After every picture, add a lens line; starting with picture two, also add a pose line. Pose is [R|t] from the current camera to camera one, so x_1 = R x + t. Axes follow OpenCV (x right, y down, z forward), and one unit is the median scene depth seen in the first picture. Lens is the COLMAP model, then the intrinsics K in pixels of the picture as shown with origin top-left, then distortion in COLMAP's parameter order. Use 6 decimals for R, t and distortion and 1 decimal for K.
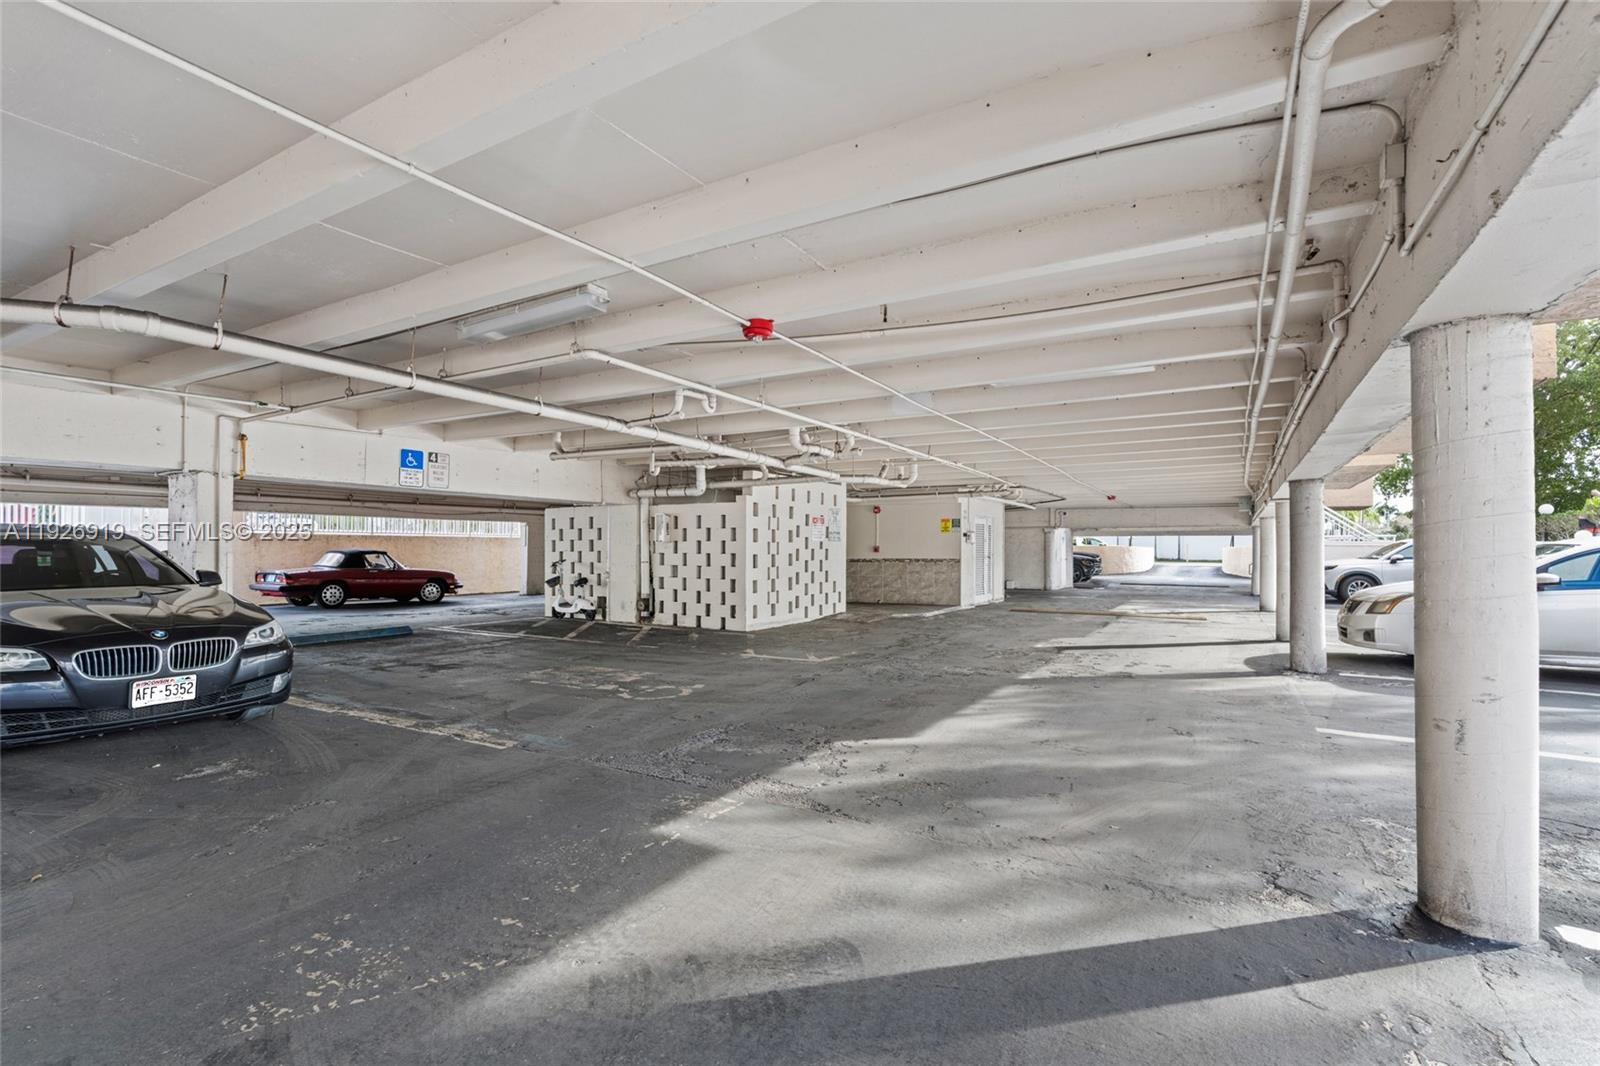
lens RADIAL K [[713.3, 0, 807.9], [0, 713.3, 540.8], [0, 0, 1]] dist [-0.007054, 0.002398]
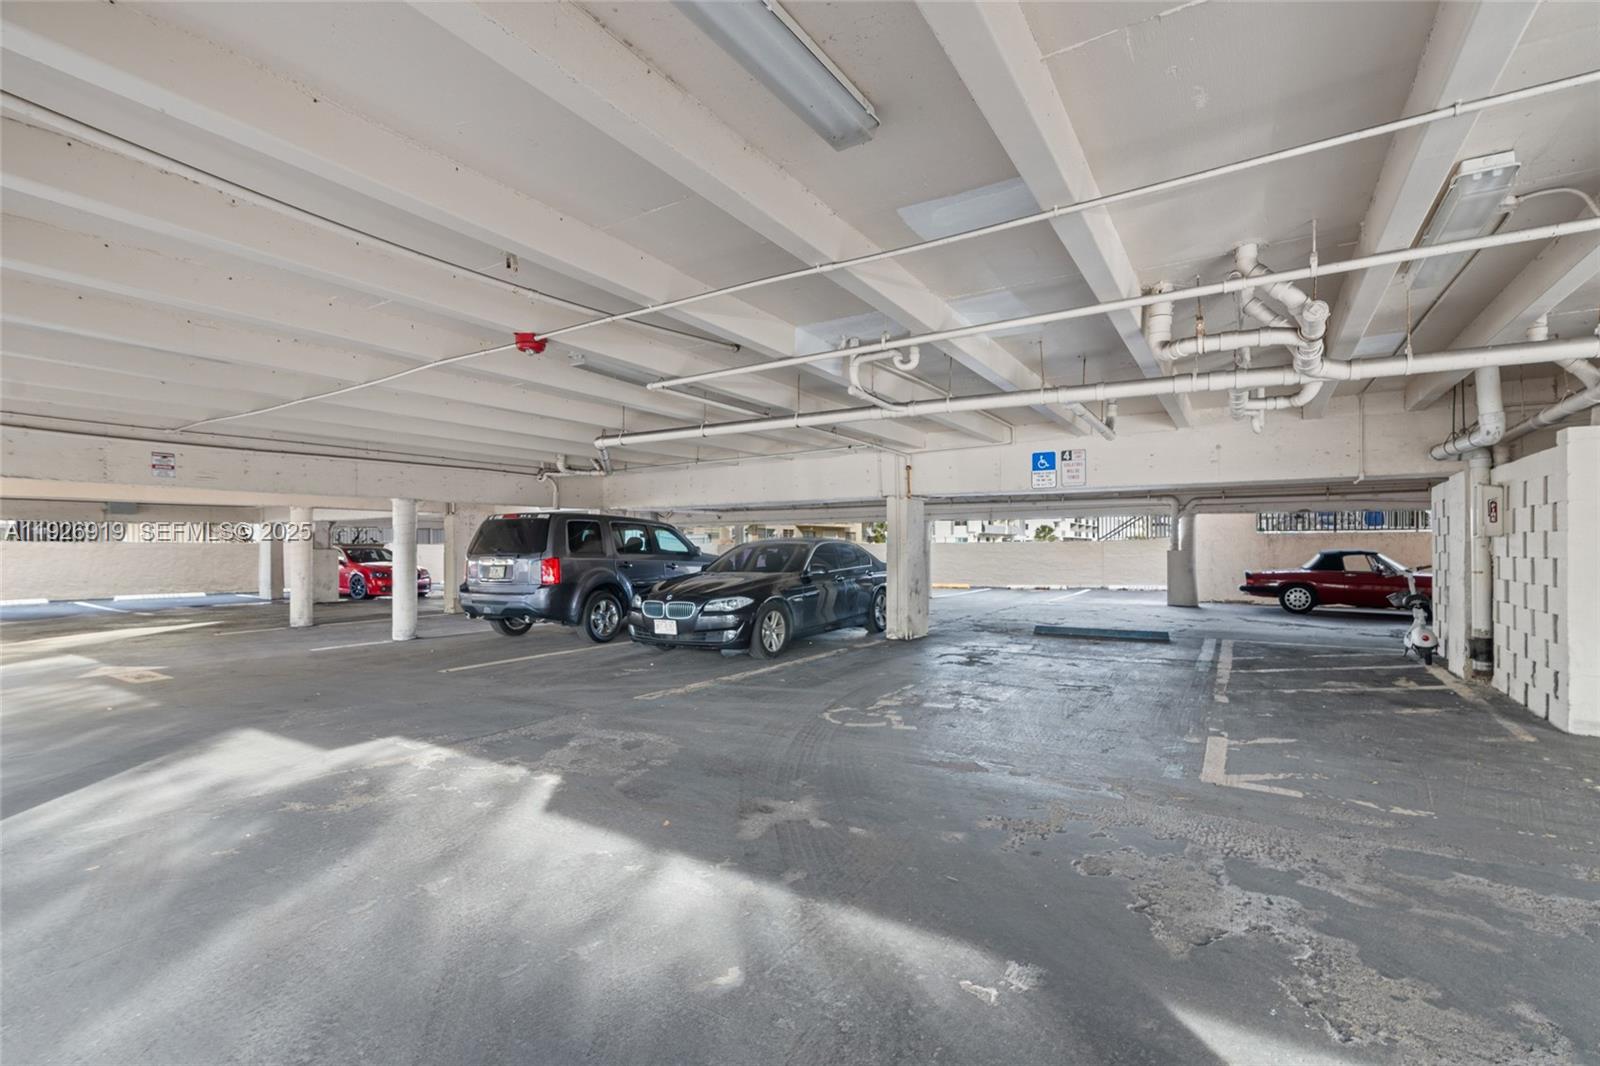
lens RADIAL K [[713.3, 0, 809.7], [0, 713.3, 540.8], [0, 0, 1]] dist [-0.007054, 0.002398]
pose [[0.003838, -0.012070, -0.999920, 0.454917], [0.013027, 0.999843, -0.012019, 0.006766], [0.999908, -0.012980, 0.003994, 0.653863]]
